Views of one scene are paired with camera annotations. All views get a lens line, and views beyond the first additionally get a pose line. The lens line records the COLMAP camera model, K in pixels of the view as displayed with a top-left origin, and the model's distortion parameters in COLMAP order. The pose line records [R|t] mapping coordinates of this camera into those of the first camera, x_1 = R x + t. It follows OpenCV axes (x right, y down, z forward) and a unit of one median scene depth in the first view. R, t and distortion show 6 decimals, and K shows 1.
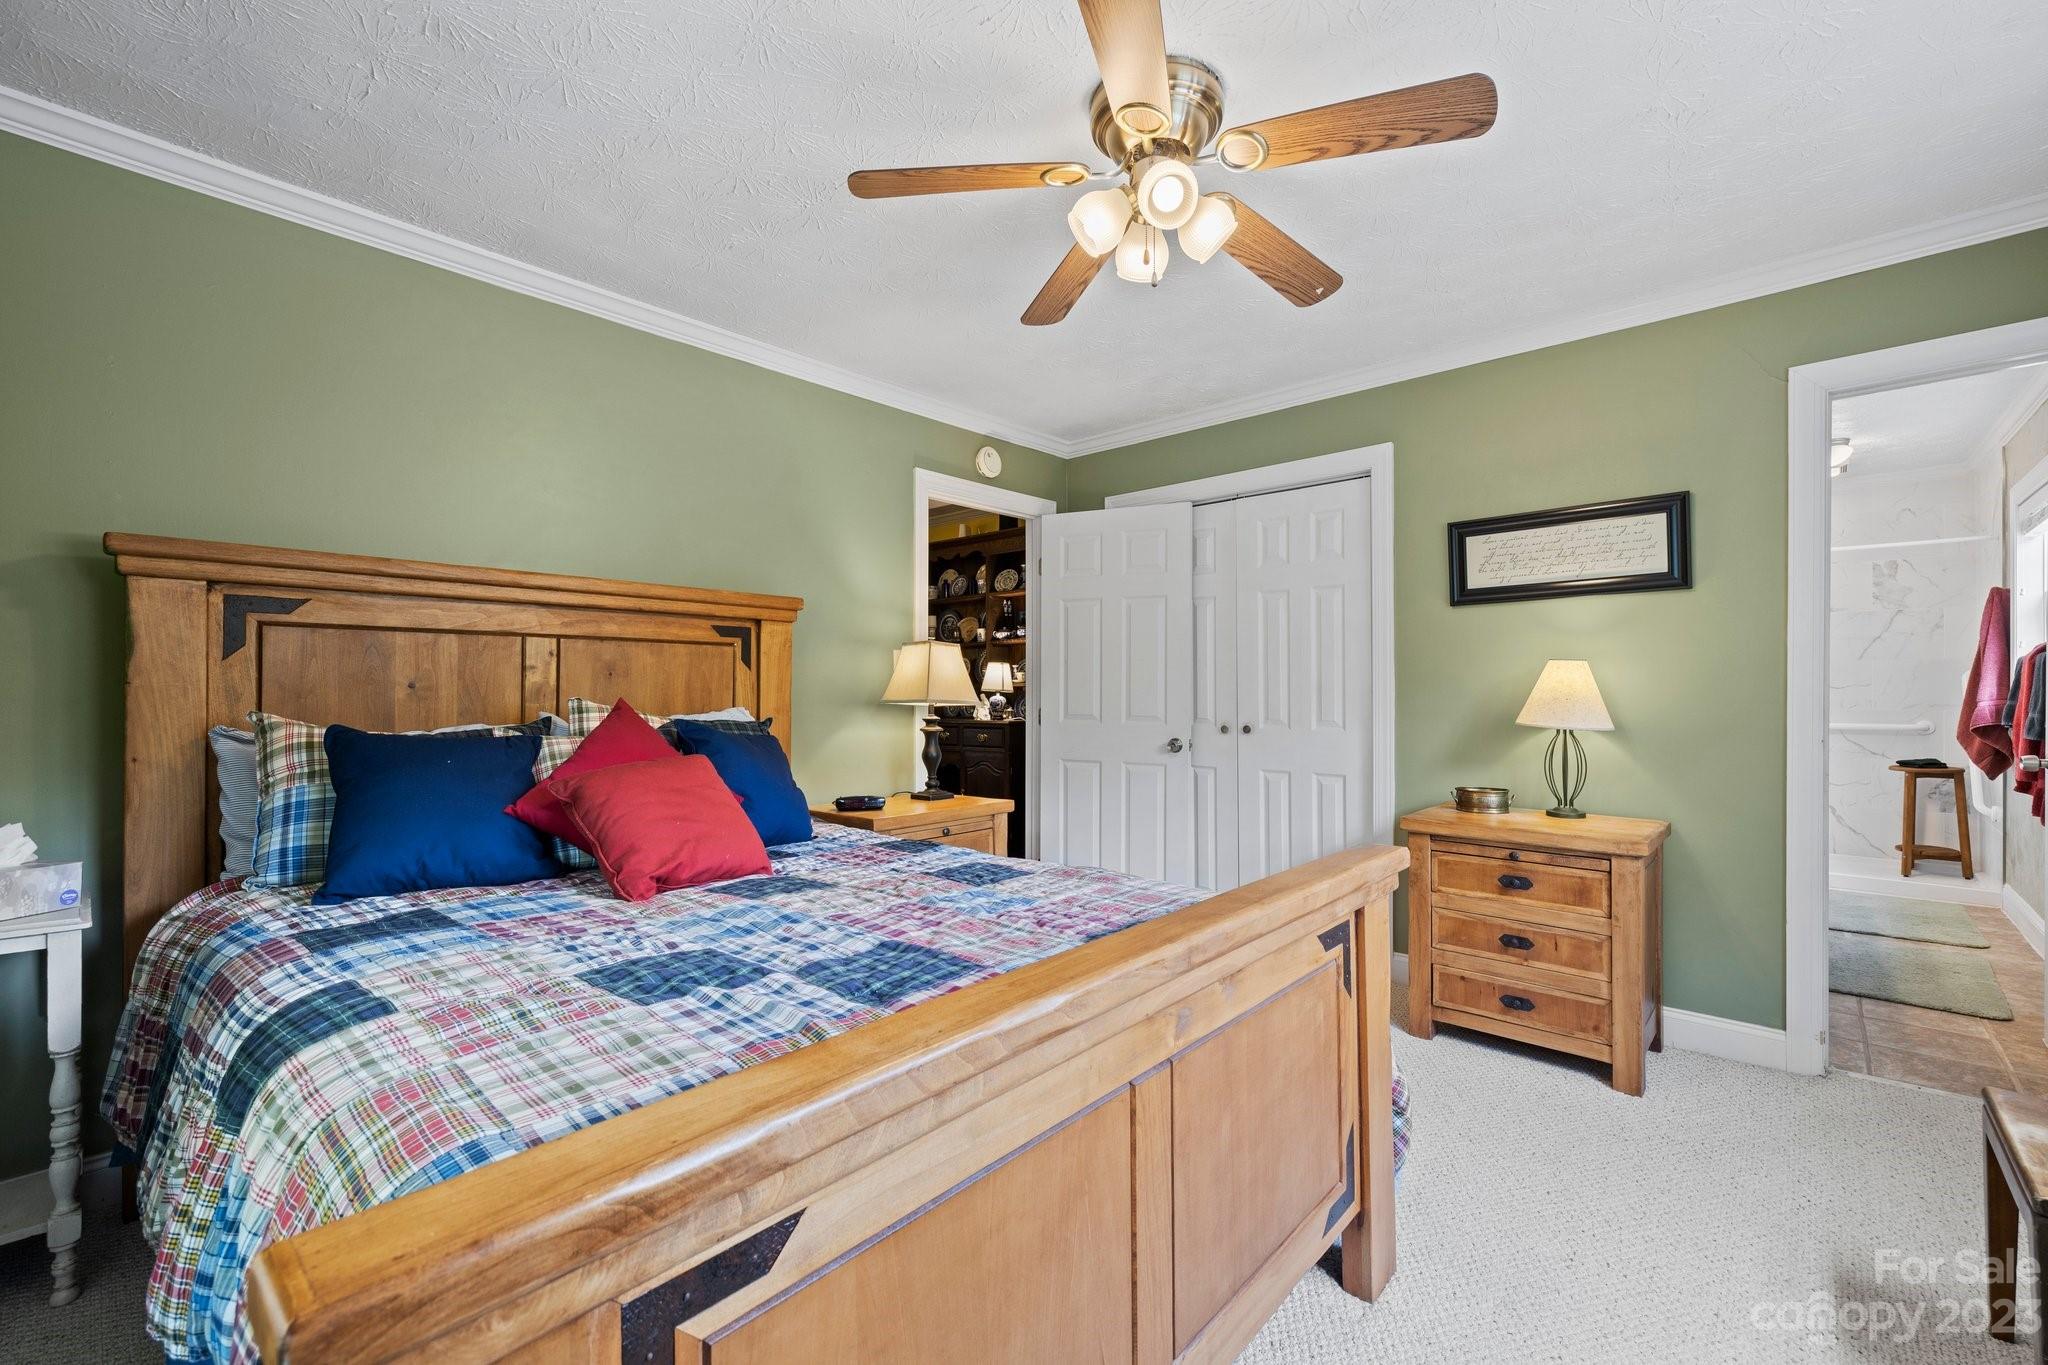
lens RADIAL K [[873.3, 0, 1024.0], [0, 873.3, 682.5], [0, 0, 1]] dist [0.000035, -0.000084]
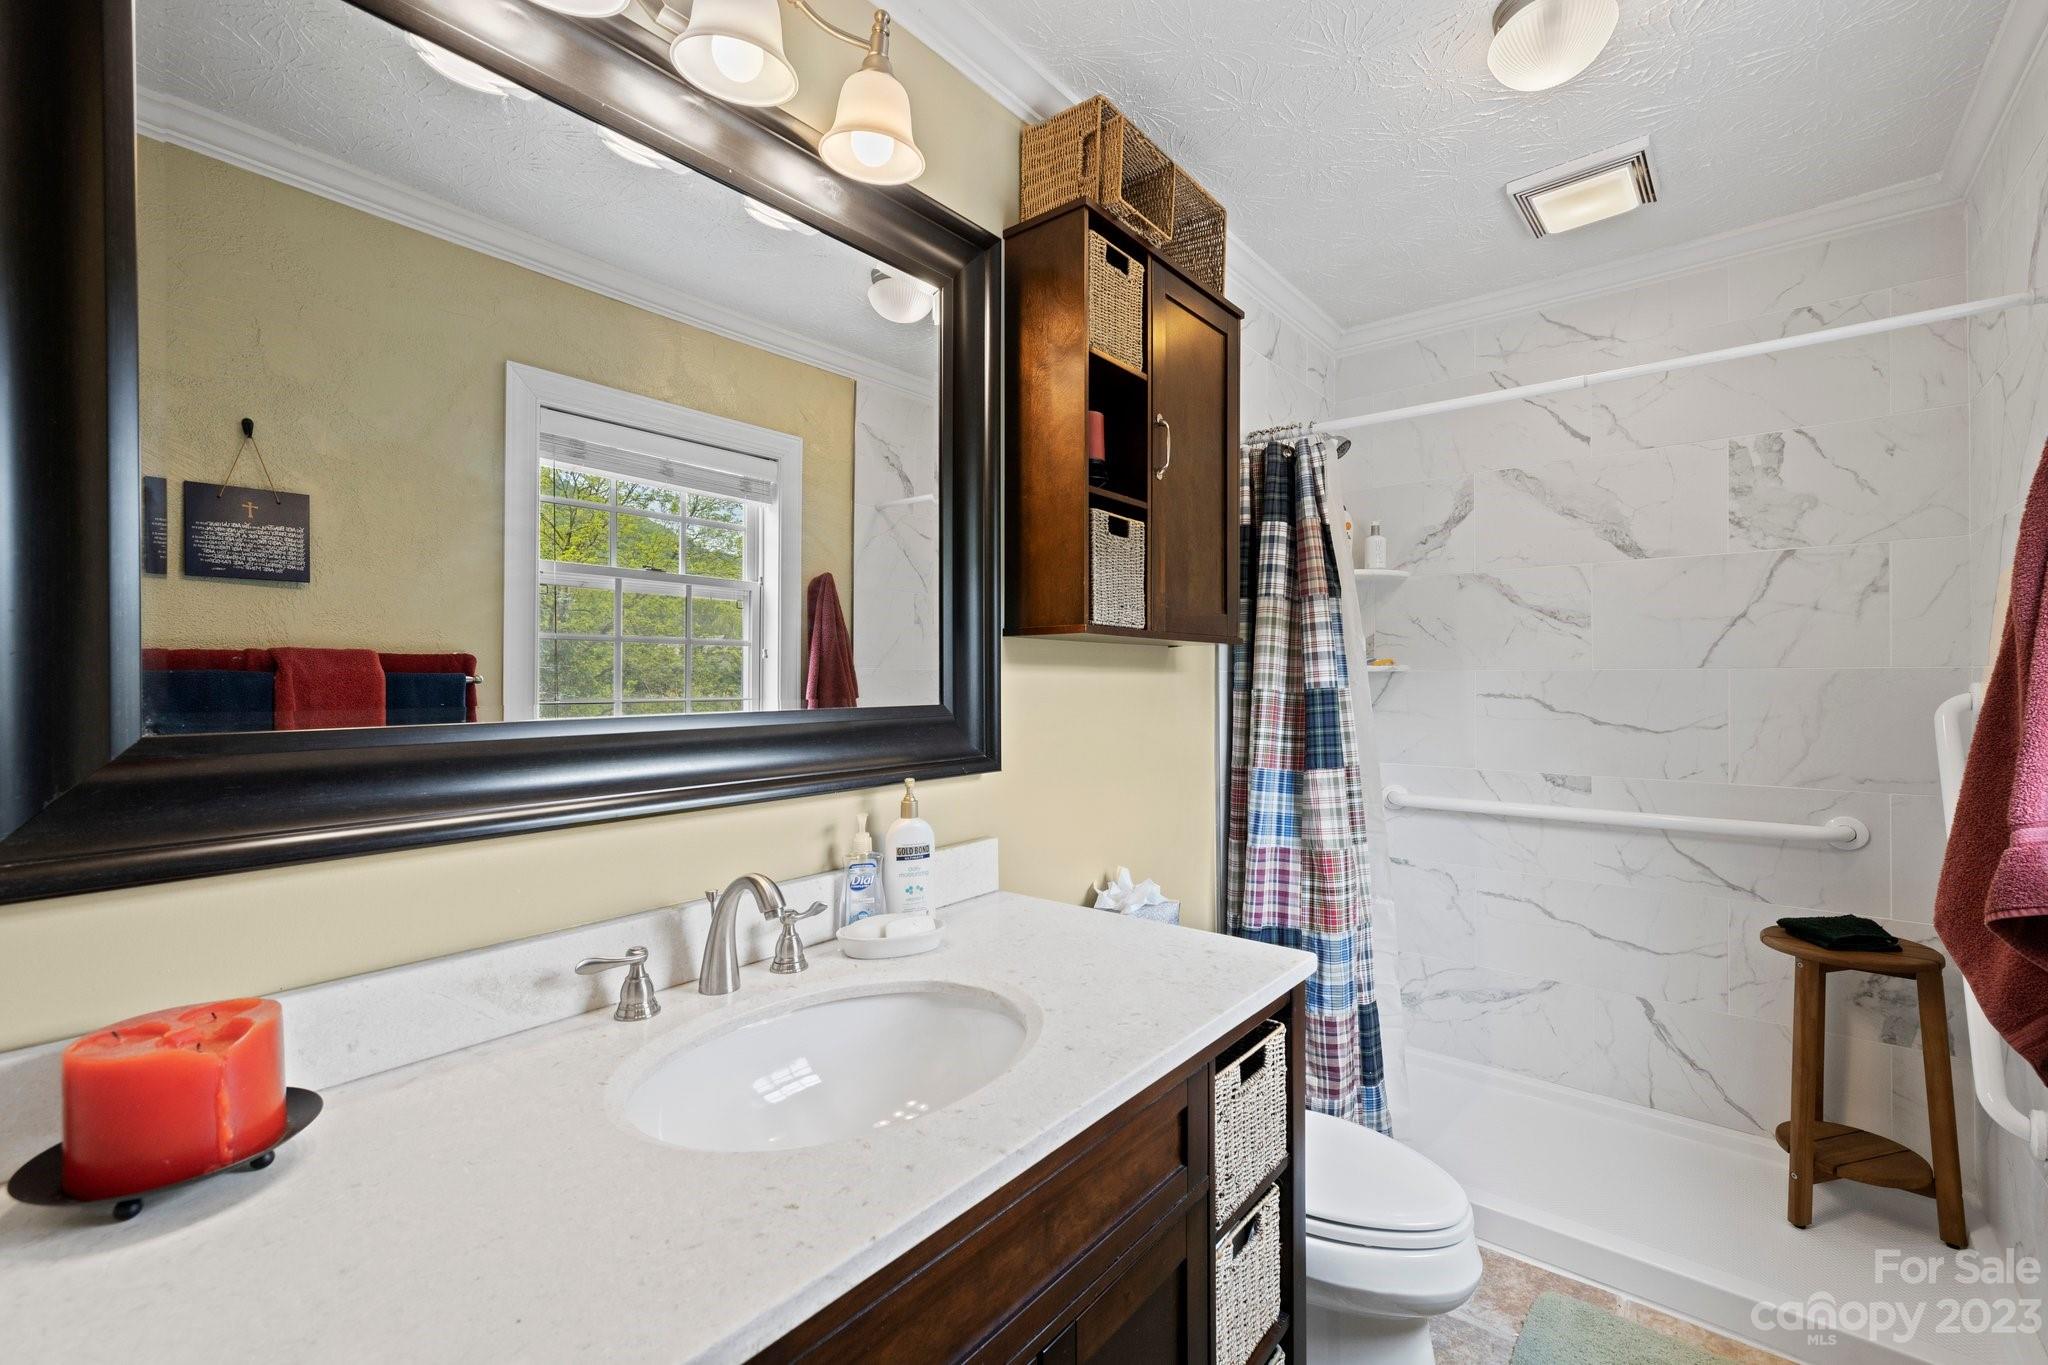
lens RADIAL K [[873.3, 0, 1024.0], [0, 873.3, 682.5], [0, 0, 1]] dist [0.000035, -0.000084]
pose [[0.999295, -0.010439, 0.036066, 0.639906], [0.010166, 0.999918, 0.007741, -0.026588], [-0.036144, -0.007369, 0.999319, 0.612178]]
